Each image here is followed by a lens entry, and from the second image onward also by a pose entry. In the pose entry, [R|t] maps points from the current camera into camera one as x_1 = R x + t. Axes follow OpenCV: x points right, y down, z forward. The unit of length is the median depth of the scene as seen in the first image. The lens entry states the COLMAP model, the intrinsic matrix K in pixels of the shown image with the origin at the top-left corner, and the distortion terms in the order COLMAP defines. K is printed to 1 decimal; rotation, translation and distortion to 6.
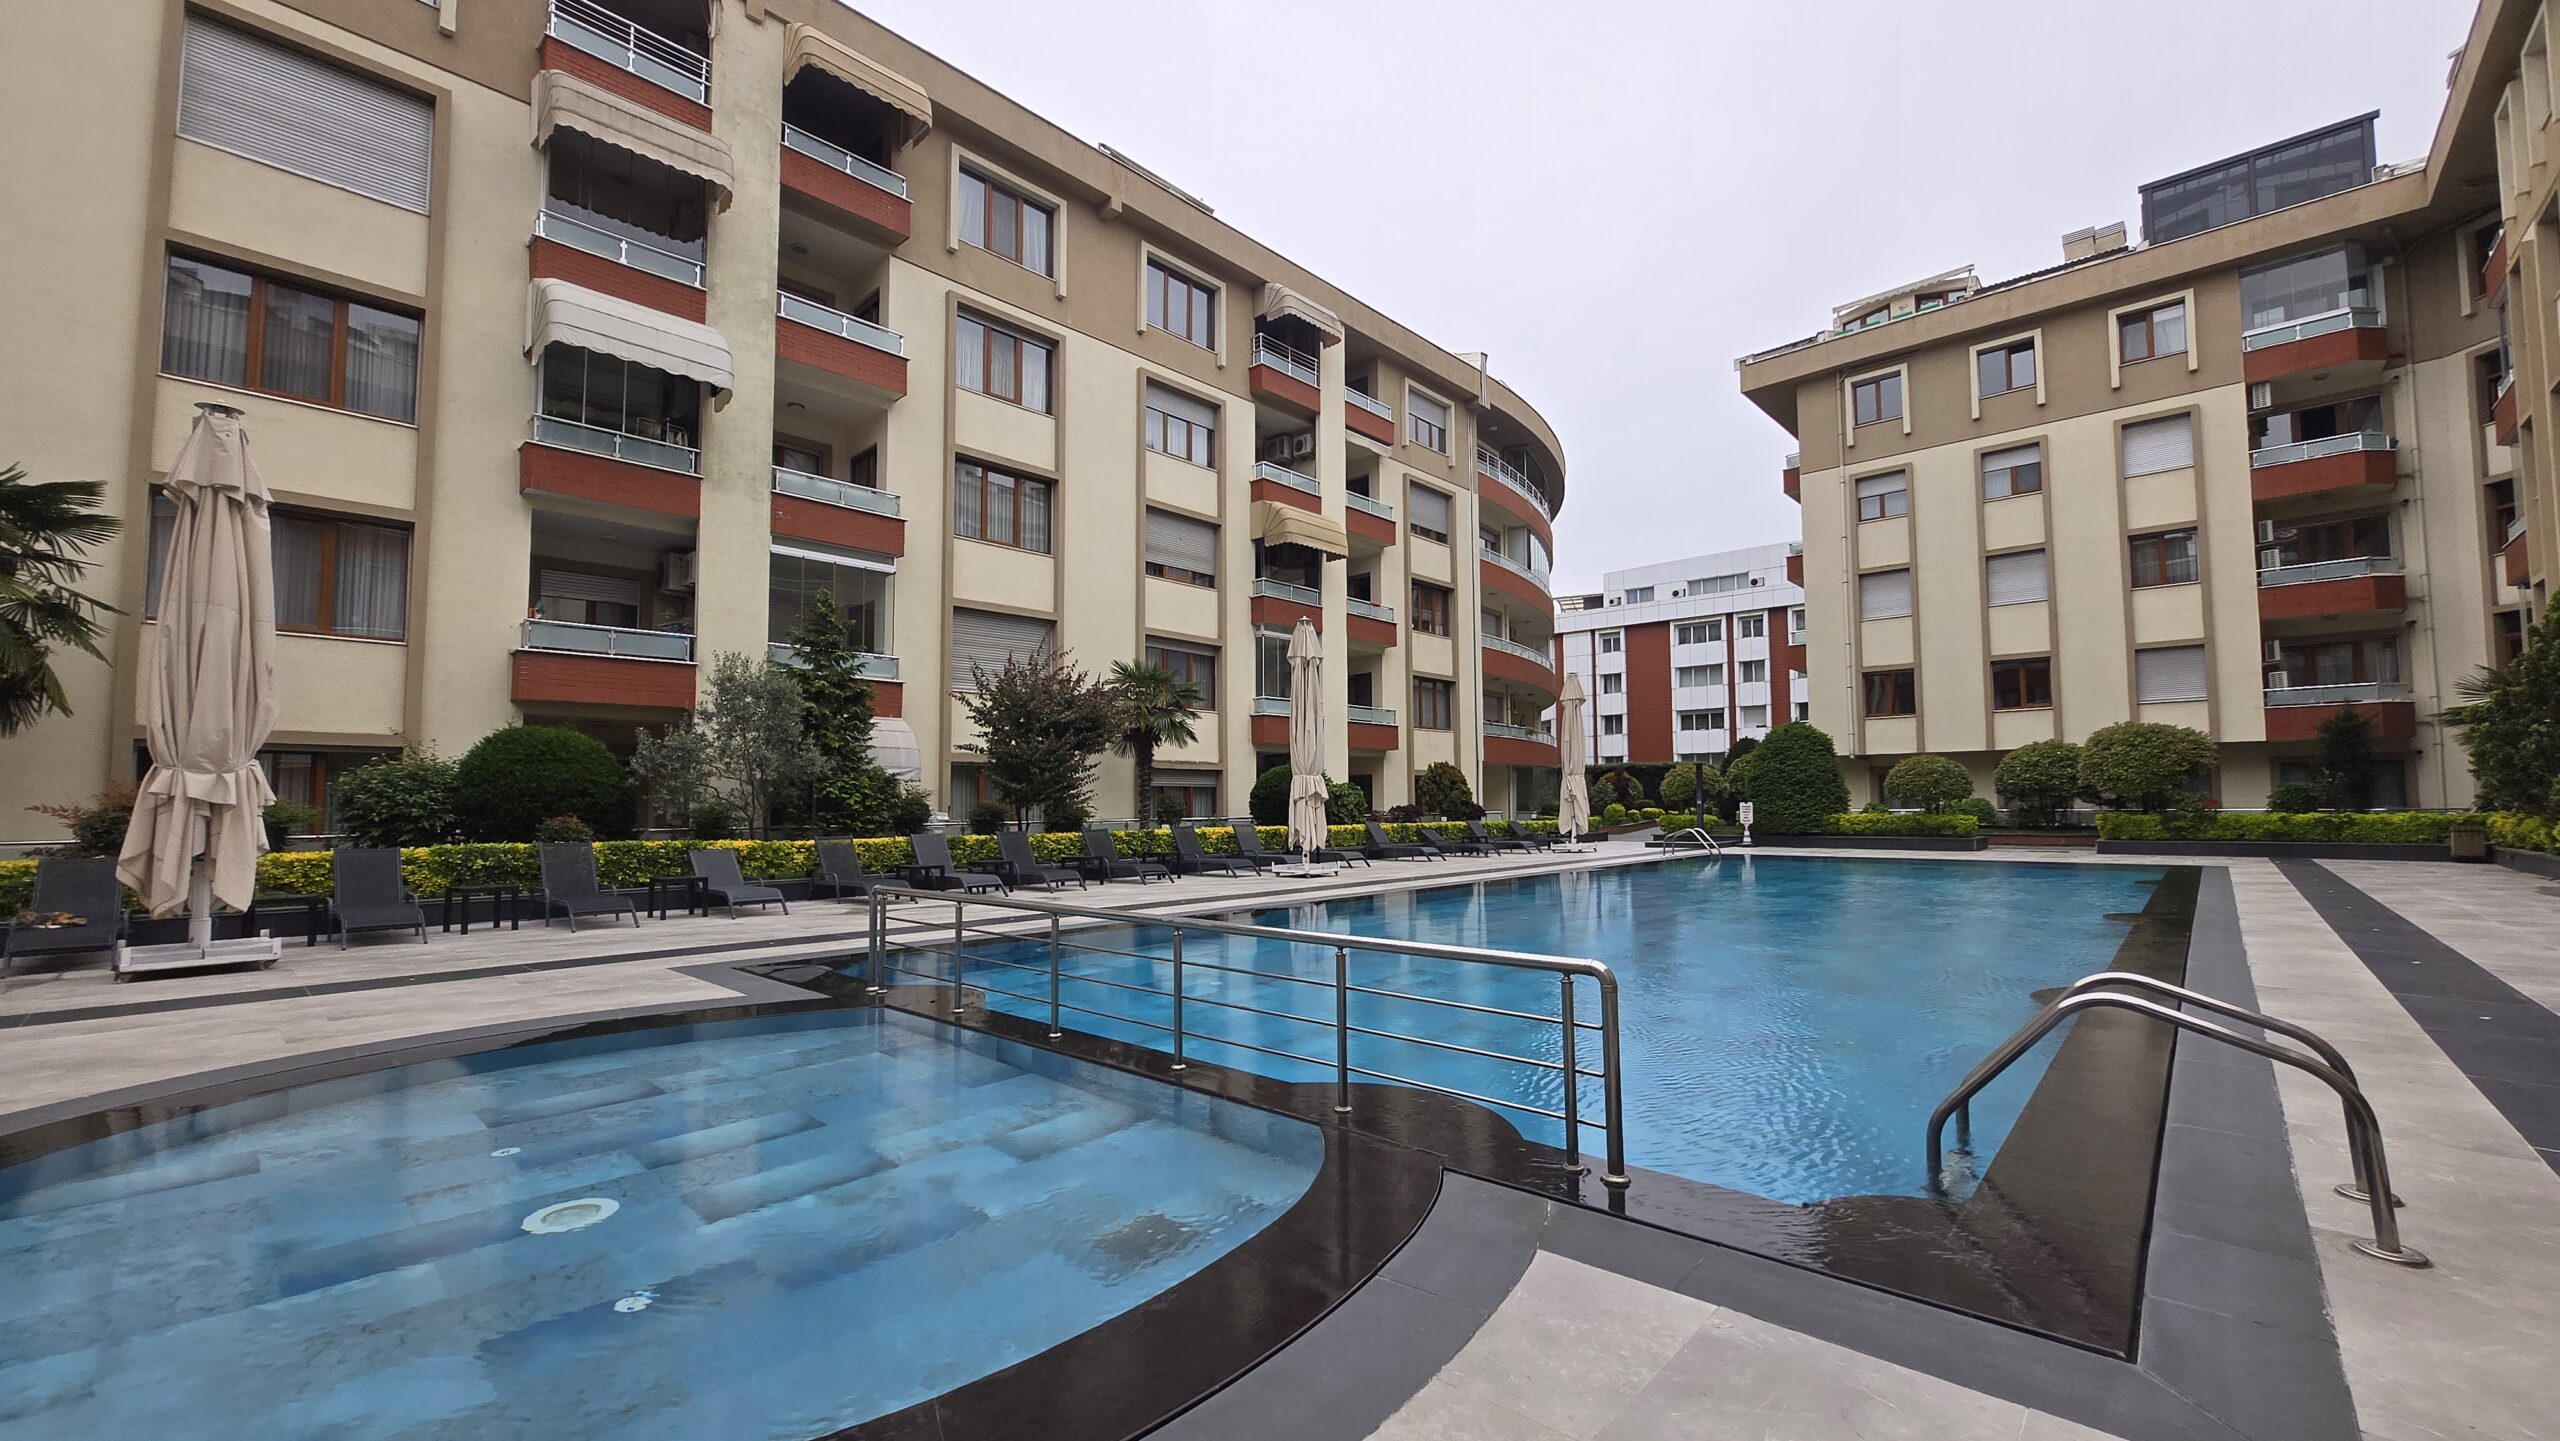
lens RADIAL K [[1003.9, 0, 1269.4], [0, 1003.9, 734.5], [0, 0, 1]] dist [-0.009086, -0.000104]
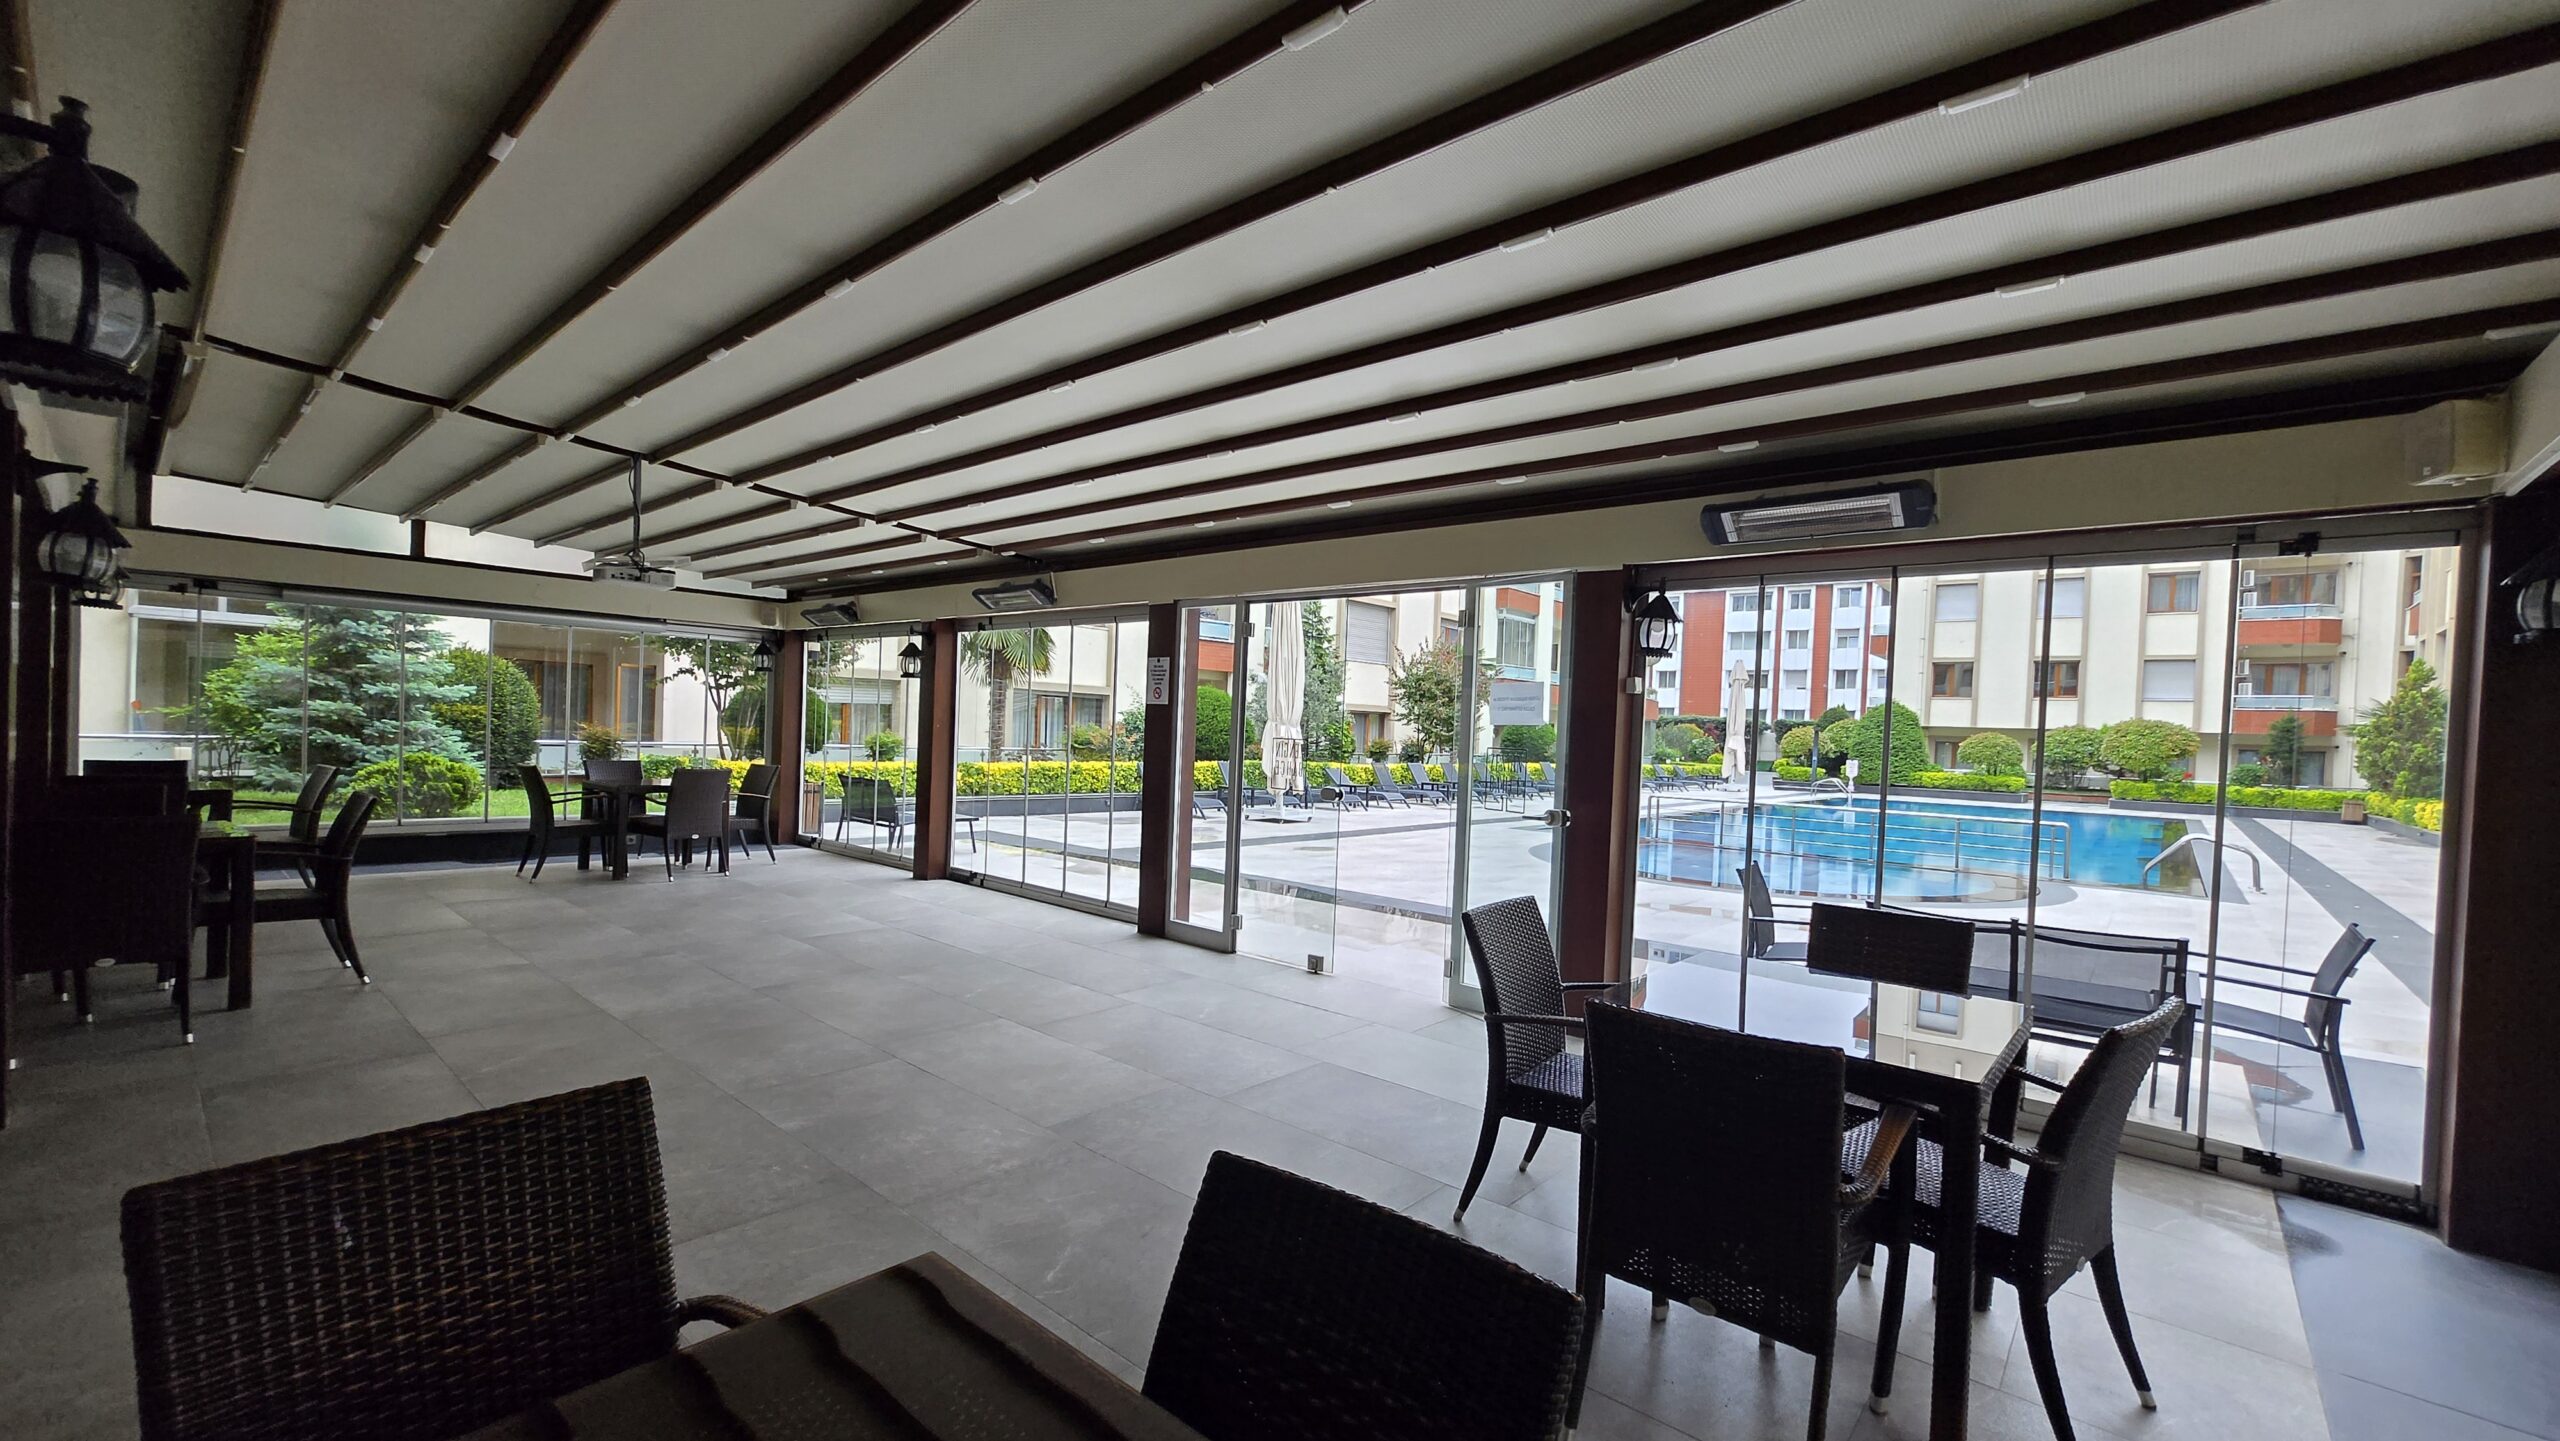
lens RADIAL K [[1003.9, 0, 1293.1], [0, 1003.9, 733.3], [0, 0, 1]] dist [-0.009086, -0.000104]
pose [[0.998308, 0.045880, 0.035736, -0.344745], [-0.048335, 0.996293, 0.071157, -0.029258], [-0.032339, -0.072764, 0.996825, -0.332719]]
